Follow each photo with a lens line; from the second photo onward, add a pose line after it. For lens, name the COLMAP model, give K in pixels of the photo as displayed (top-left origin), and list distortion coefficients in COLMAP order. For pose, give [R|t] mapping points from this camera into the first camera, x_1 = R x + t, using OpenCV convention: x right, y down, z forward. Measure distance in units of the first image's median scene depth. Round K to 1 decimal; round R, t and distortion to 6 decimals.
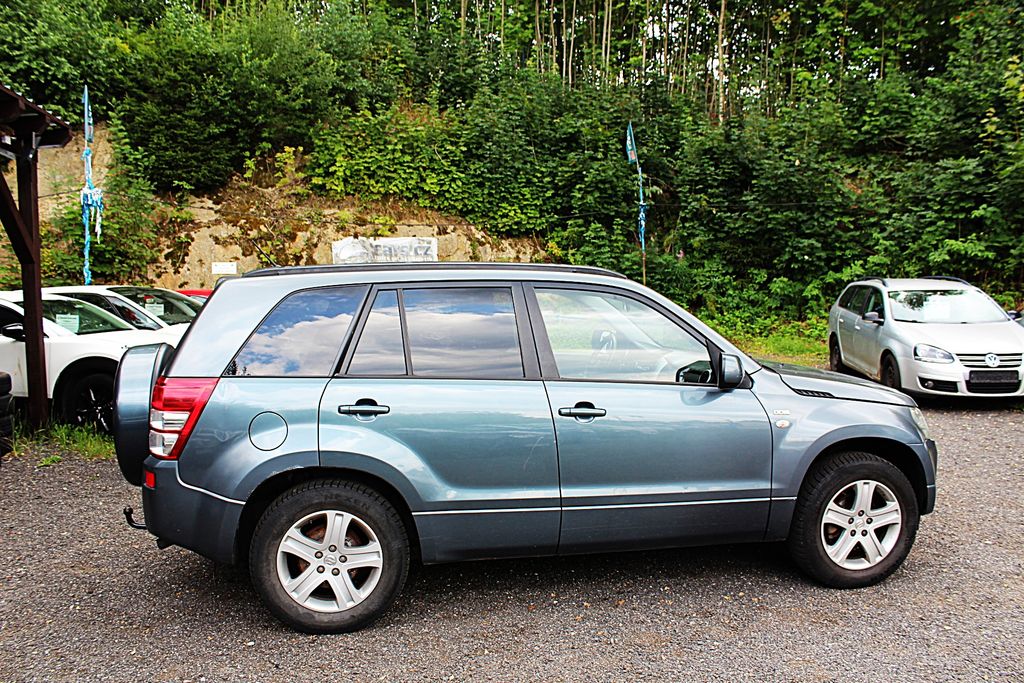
lens RADIAL K [[873.4, 0, 505.4], [0, 873.4, 342.9], [0, 0, 1]] dist [-0.163657, 0.152212]
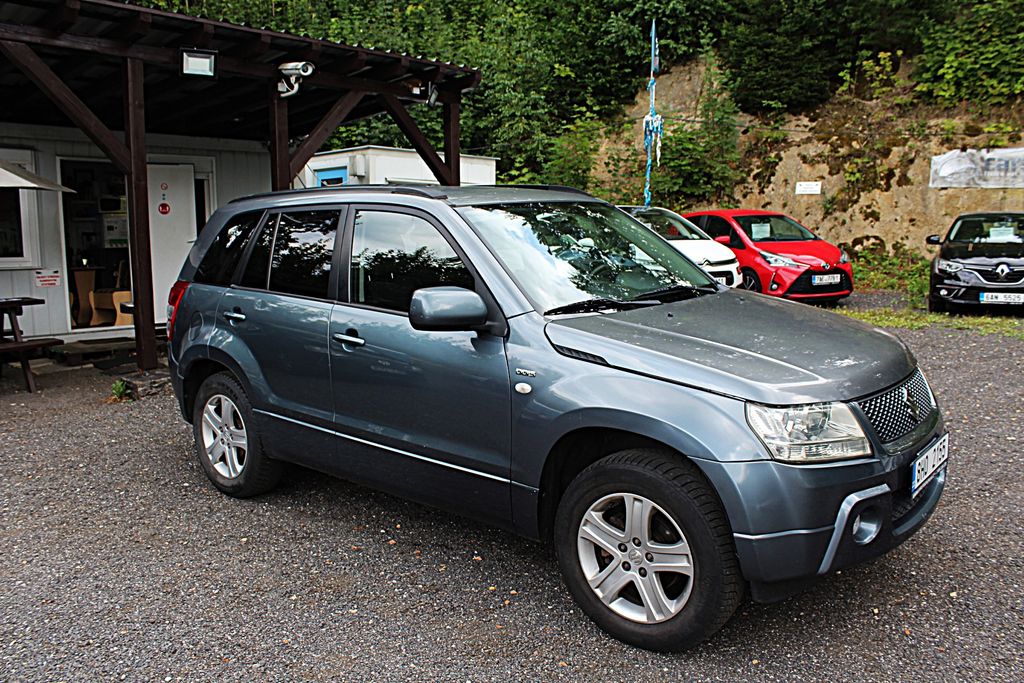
lens RADIAL K [[873.4, 0, 512.2], [0, 873.4, 341.7], [0, 0, 1]] dist [-0.163657, 0.152212]
pose [[0.614398, 0.111524, -0.781075, 0.235138], [-0.040029, 0.993091, 0.110308, -0.007613], [0.787980, -0.036507, 0.614617, 0.136224]]
